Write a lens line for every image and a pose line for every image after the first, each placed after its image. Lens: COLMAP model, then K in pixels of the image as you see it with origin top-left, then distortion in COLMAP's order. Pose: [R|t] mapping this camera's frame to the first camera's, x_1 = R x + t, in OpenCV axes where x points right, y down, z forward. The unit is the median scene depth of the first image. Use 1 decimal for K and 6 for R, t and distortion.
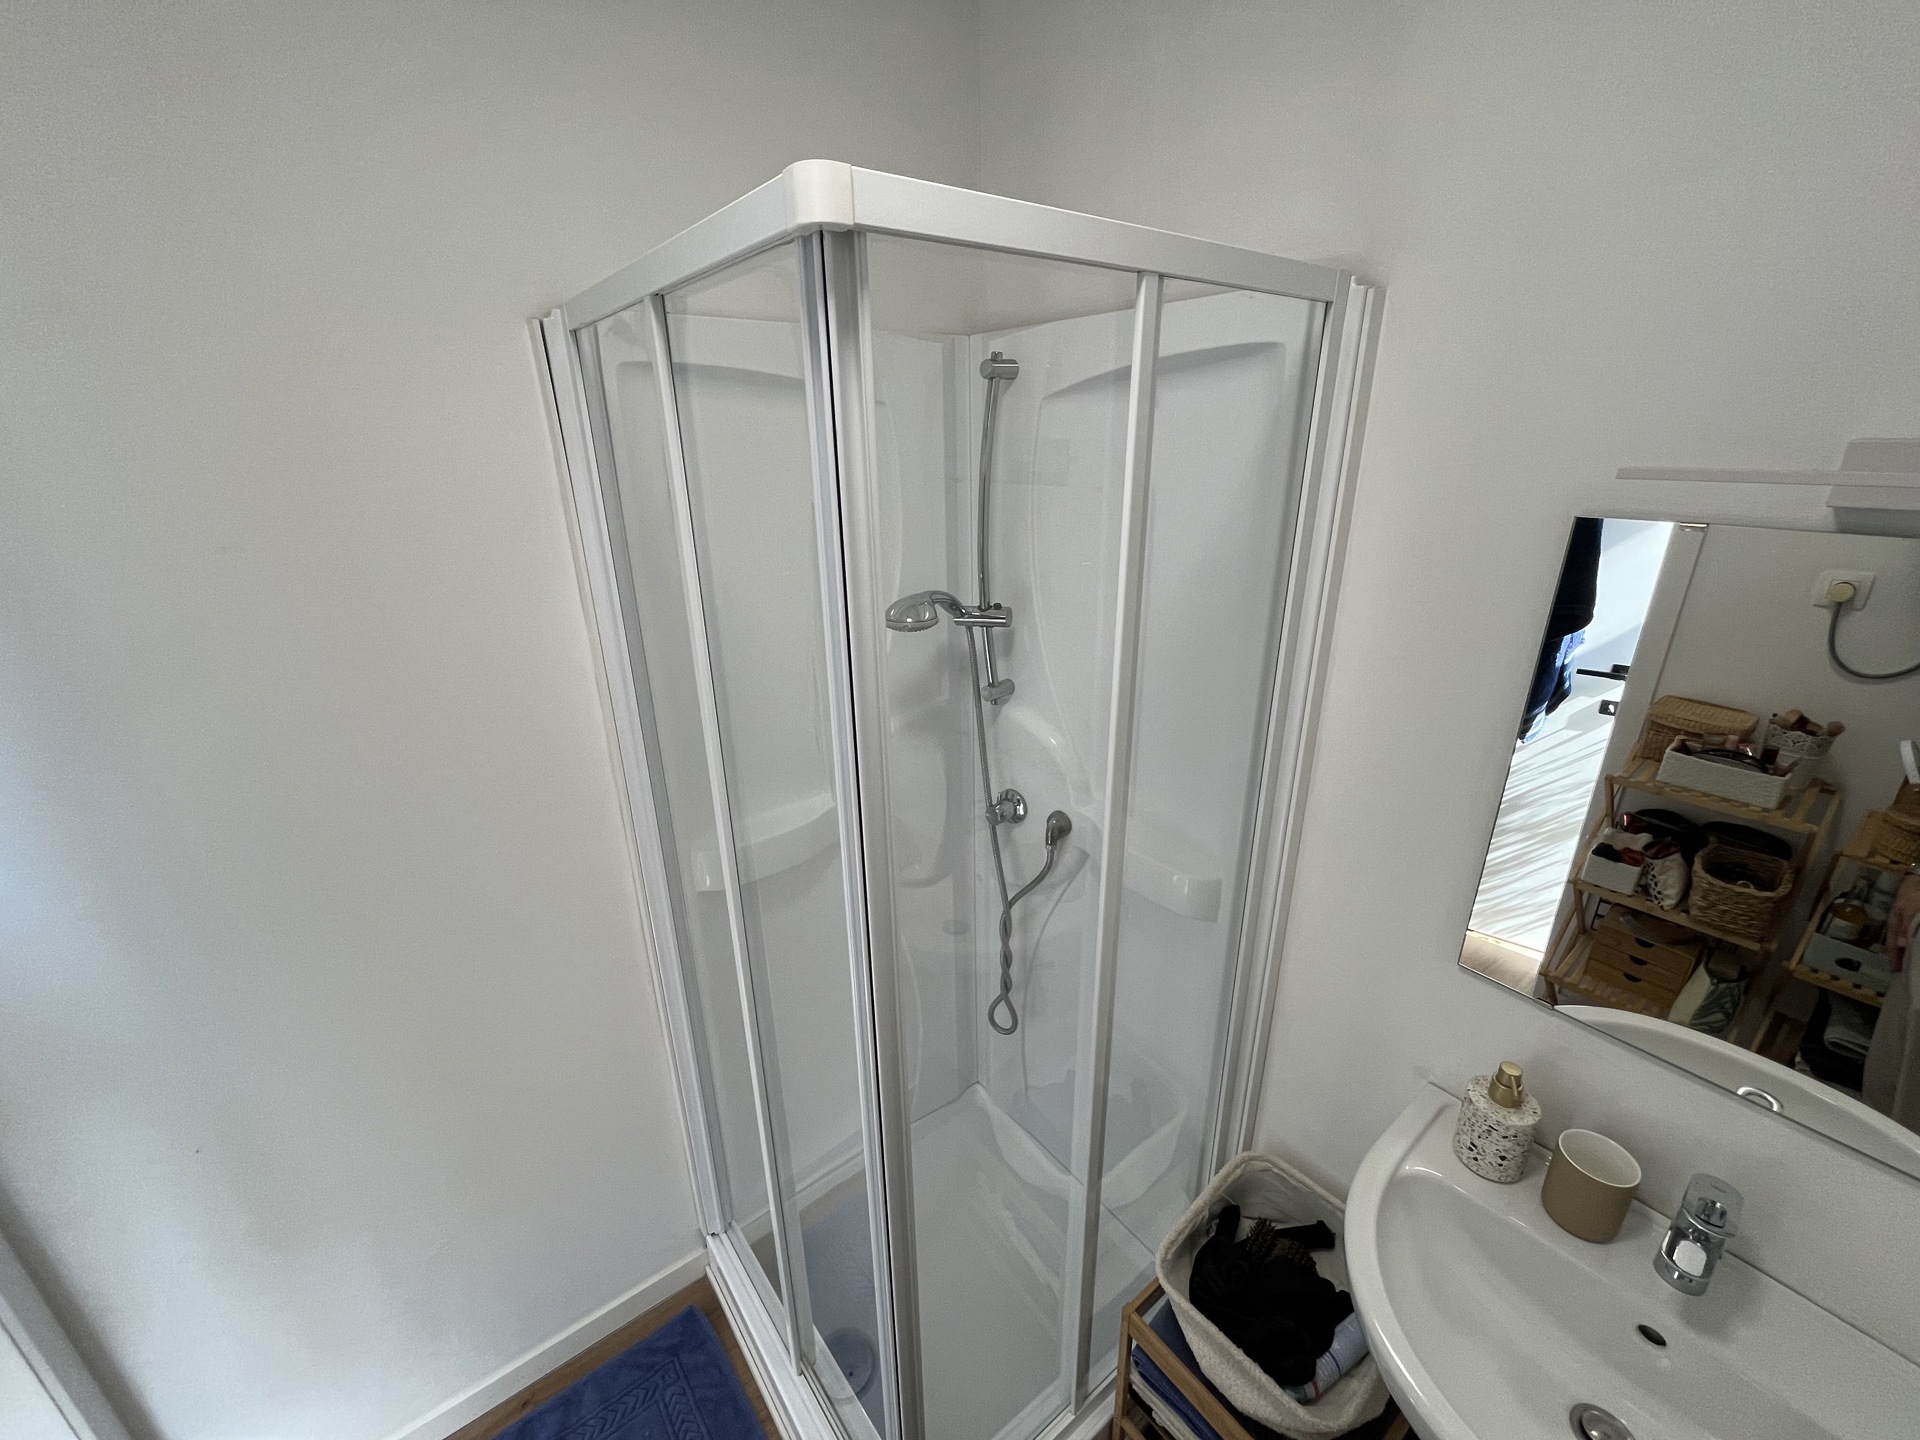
lens RADIAL K [[776.4, 0, 960.0], [0, 776.4, 720.0], [0, 0, 1]] dist [-0.000722, 0.000467]
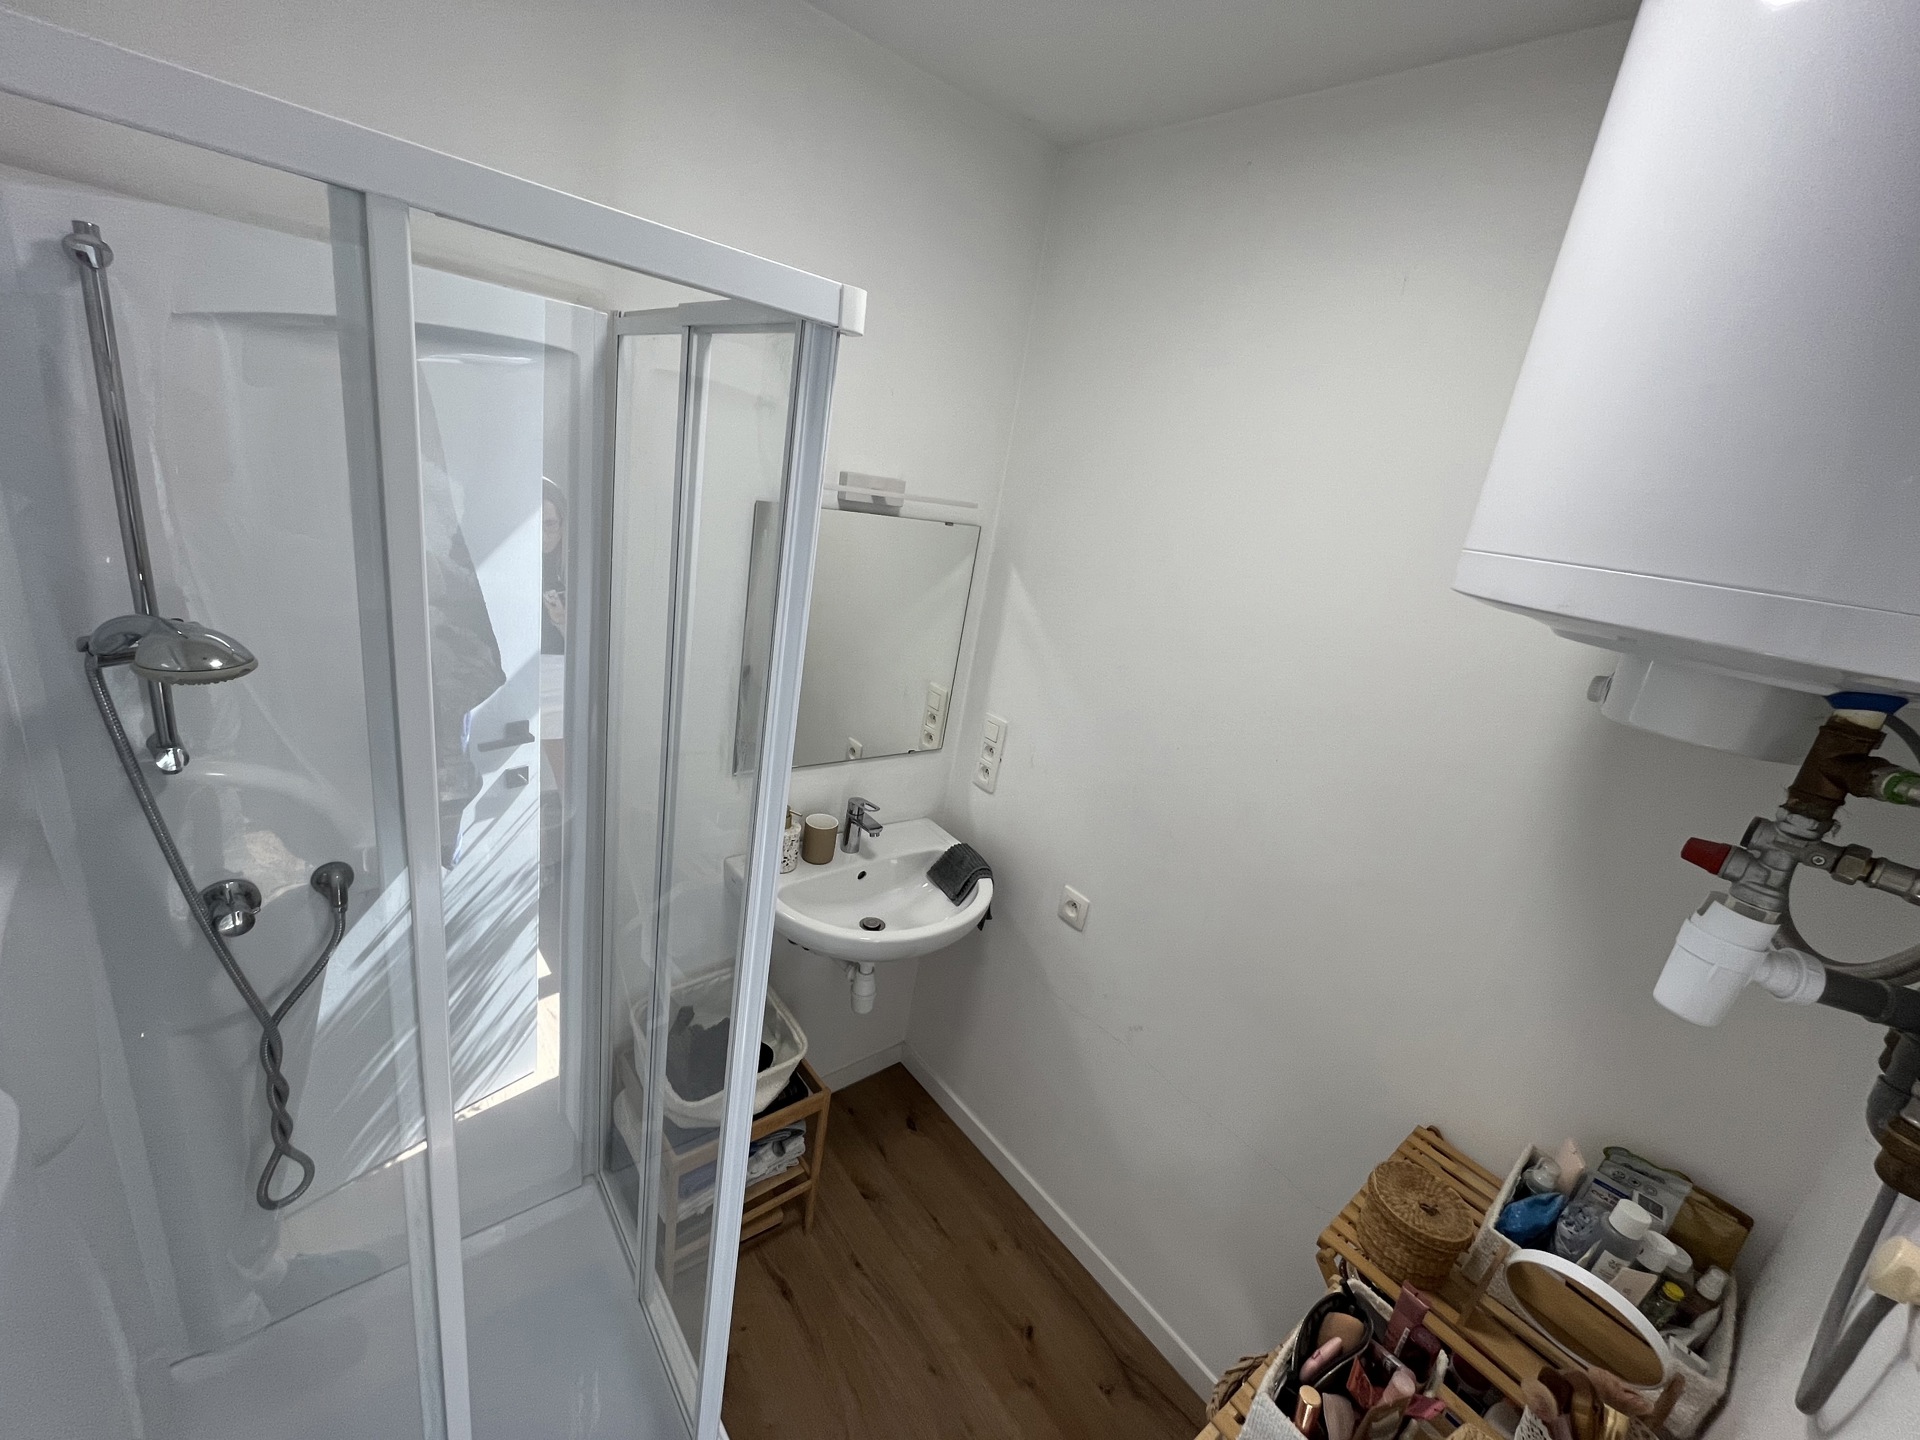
lens RADIAL K [[769.5, 0, 955.1], [0, 769.5, 718.1], [0, 0, 1]] dist [-0.001672, -0.000329]
pose [[-0.036910, -0.305195, 0.951574, -1.054051], [0.188941, 0.932917, 0.306540, -0.245325], [-0.981294, 0.191106, 0.023230, 0.589879]]
